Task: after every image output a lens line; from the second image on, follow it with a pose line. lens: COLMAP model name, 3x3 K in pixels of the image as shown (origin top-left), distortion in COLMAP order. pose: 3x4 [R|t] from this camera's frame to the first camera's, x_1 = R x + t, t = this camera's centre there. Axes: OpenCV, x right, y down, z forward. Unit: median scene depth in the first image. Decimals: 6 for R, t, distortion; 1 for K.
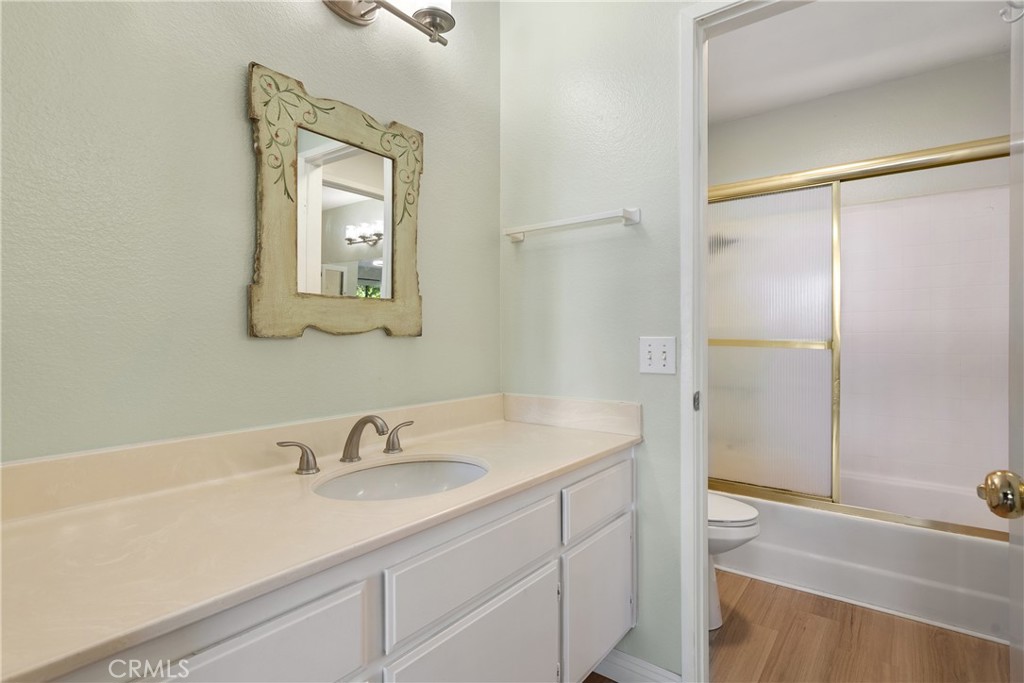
lens RADIAL K [[514.0, 0, 512.0], [0, 514.0, 341.5], [0, 0, 1]] dist [0.015029, 0.000829]
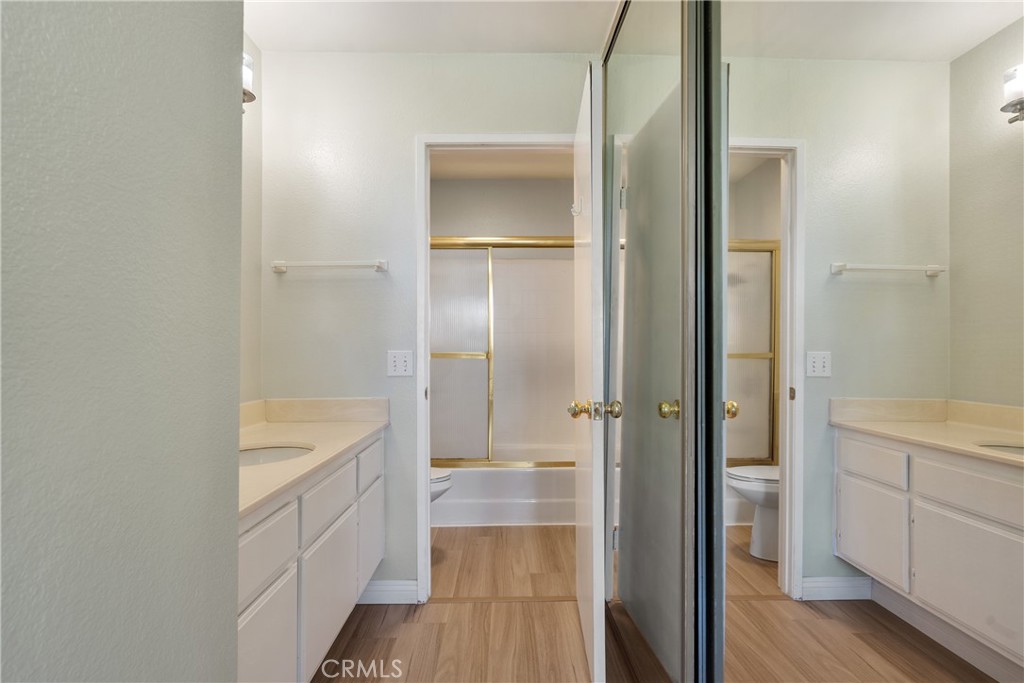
lens RADIAL K [[526.0, 0, 512.0], [0, 526.0, 341.5], [0, 0, 1]] dist [-0.000010, -0.000012]
pose [[0.794777, 0.006370, 0.606868, -0.315745], [0.009149, 0.999706, -0.022475, 0.000632], [-0.606833, 0.023415, 0.794485, -0.316299]]
